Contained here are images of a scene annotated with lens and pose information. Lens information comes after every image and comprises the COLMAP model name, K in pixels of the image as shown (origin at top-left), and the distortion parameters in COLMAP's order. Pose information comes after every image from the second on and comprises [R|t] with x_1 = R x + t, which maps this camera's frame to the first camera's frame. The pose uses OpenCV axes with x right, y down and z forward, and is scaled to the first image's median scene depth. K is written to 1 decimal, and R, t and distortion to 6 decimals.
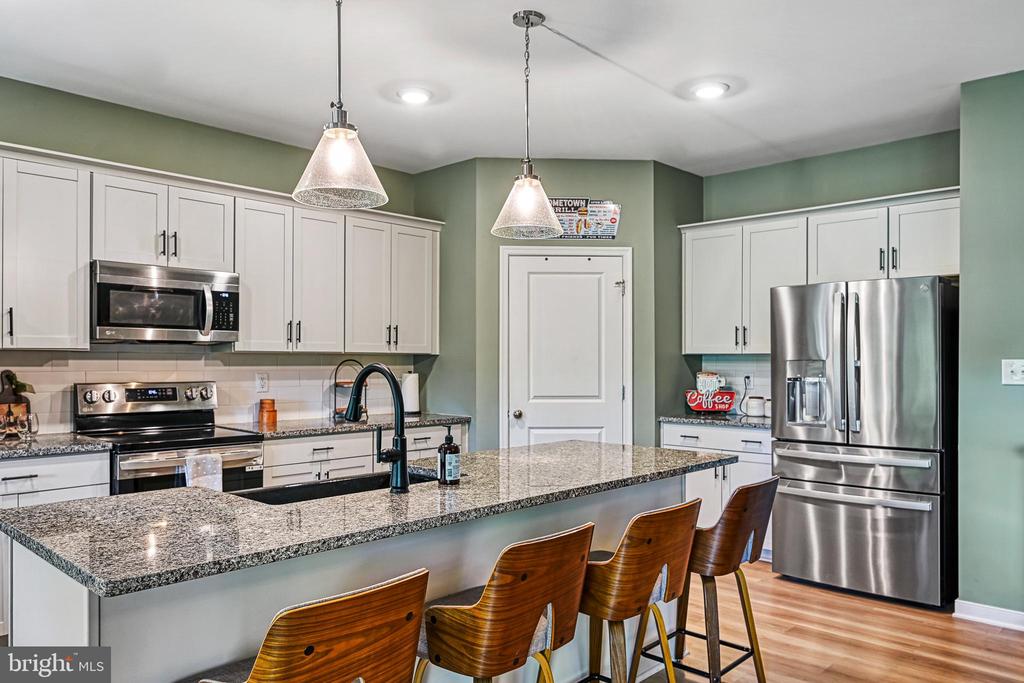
lens RADIAL K [[724.5, 0, 509.4], [0, 724.5, 360.7], [0, 0, 1]] dist [-0.004124, -0.000636]
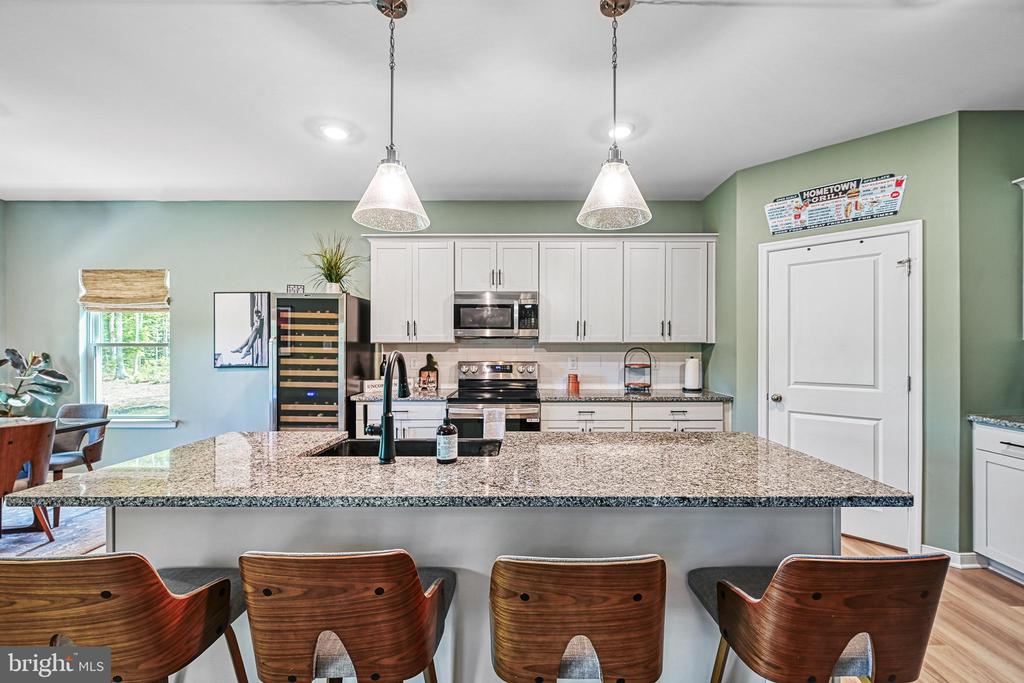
lens RADIAL K [[423.1, 0, 529.3], [0, 423.1, 349.2], [0, 0, 1]] dist [0.000076, -0.000009]
pose [[0.691887, -0.000148, -0.722006, 0.231461], [0.001247, 0.999999, 0.000991, 0.000439], [0.722004, -0.001586, 0.691887, 0.328512]]
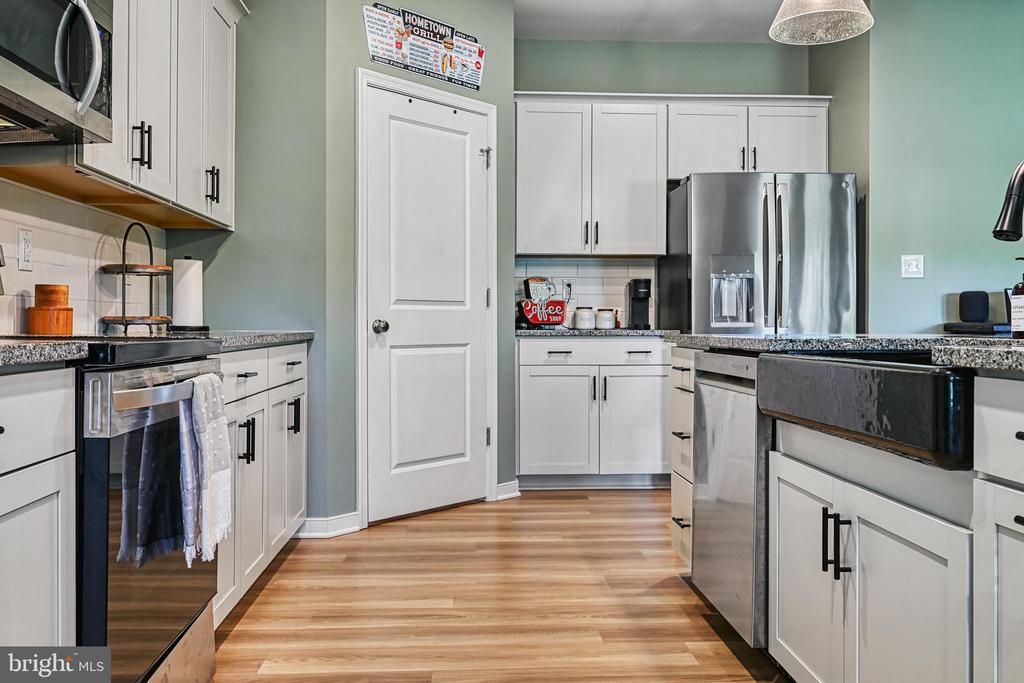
lens RADIAL K [[887.0, 0, 510.0], [0, 887.0, 324.2], [0, 0, 1]] dist [0.000628, -0.001127]
pose [[0.686819, -0.001748, 0.726826, -0.546129], [0.000763, 0.999998, 0.001683, 0.077320], [-0.726828, -0.000602, 0.686820, 0.389040]]
